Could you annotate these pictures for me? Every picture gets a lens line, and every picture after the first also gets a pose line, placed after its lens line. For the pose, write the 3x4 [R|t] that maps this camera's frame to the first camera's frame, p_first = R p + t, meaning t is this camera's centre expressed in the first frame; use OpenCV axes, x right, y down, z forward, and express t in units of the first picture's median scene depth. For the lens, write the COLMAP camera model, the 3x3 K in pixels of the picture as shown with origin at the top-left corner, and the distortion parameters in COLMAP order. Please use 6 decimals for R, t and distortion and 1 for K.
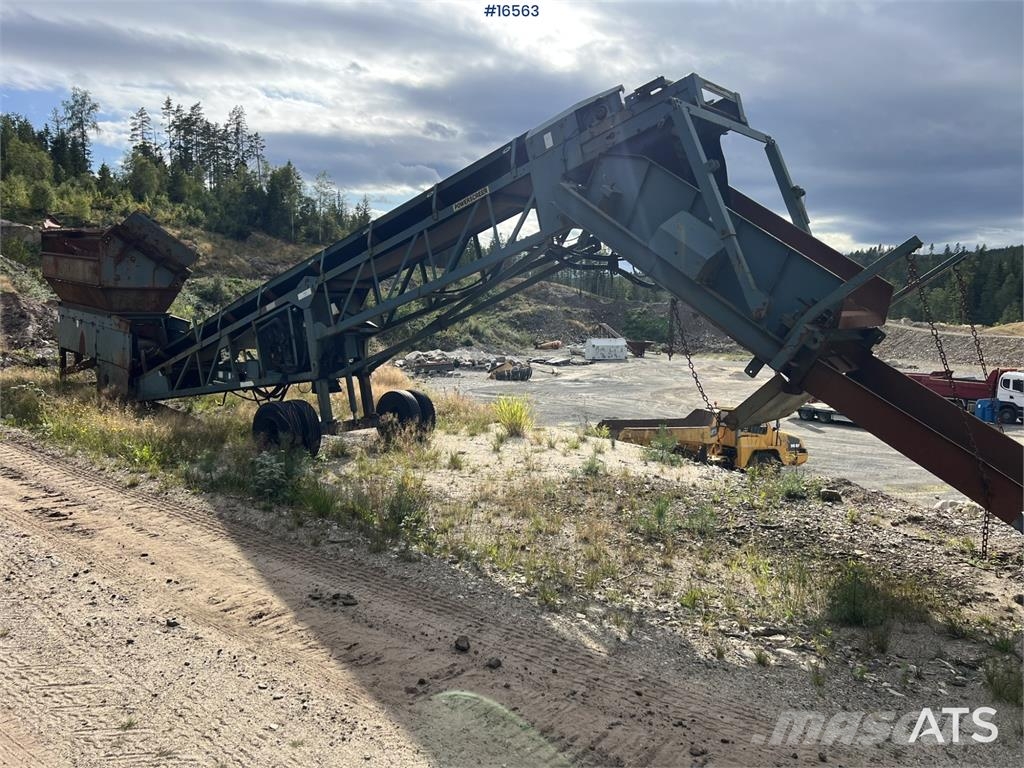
lens RADIAL K [[766.9, 0, 504.9], [0, 766.9, 380.2], [0, 0, 1]] dist [0.056564, -0.056075]
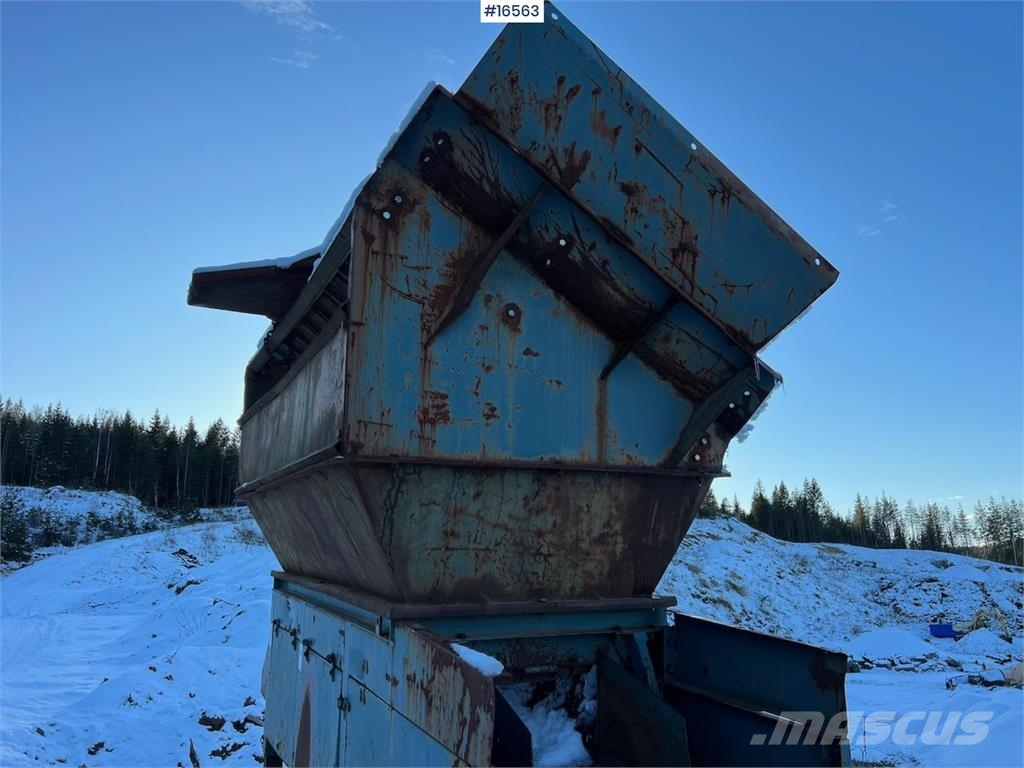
lens RADIAL K [[766.9, 0, 518.4], [0, 766.9, 389.7], [0, 0, 1]] dist [0.056564, -0.056075]
pose [[0.921401, -0.131566, -0.365664, -0.119781], [-0.002061, 0.939280, -0.343146, -0.021390], [0.388607, 0.316929, 0.865183, 0.245438]]
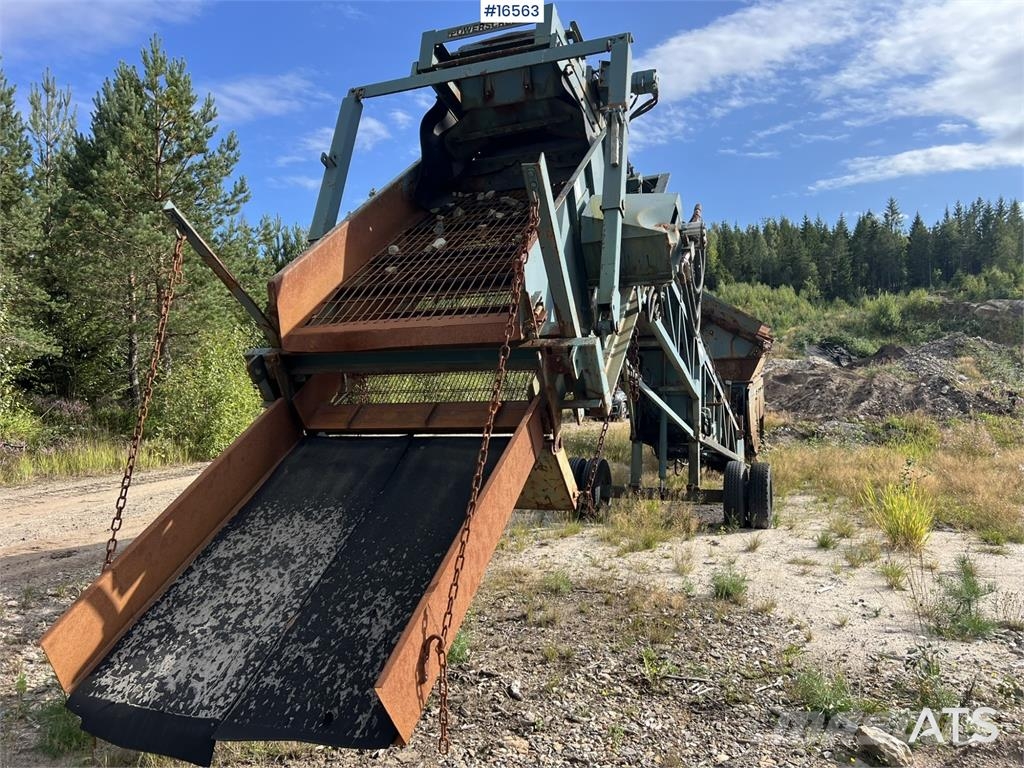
lens RADIAL K [[766.9, 0, 511.8], [0, 766.9, 386.5], [0, 0, 1]] dist [0.056564, -0.056075]
pose [[0.334716, -0.026114, -0.941957, 0.128991], [-0.067447, 0.996388, -0.051590, -0.001912], [0.939902, 0.080800, 0.331746, 0.112029]]
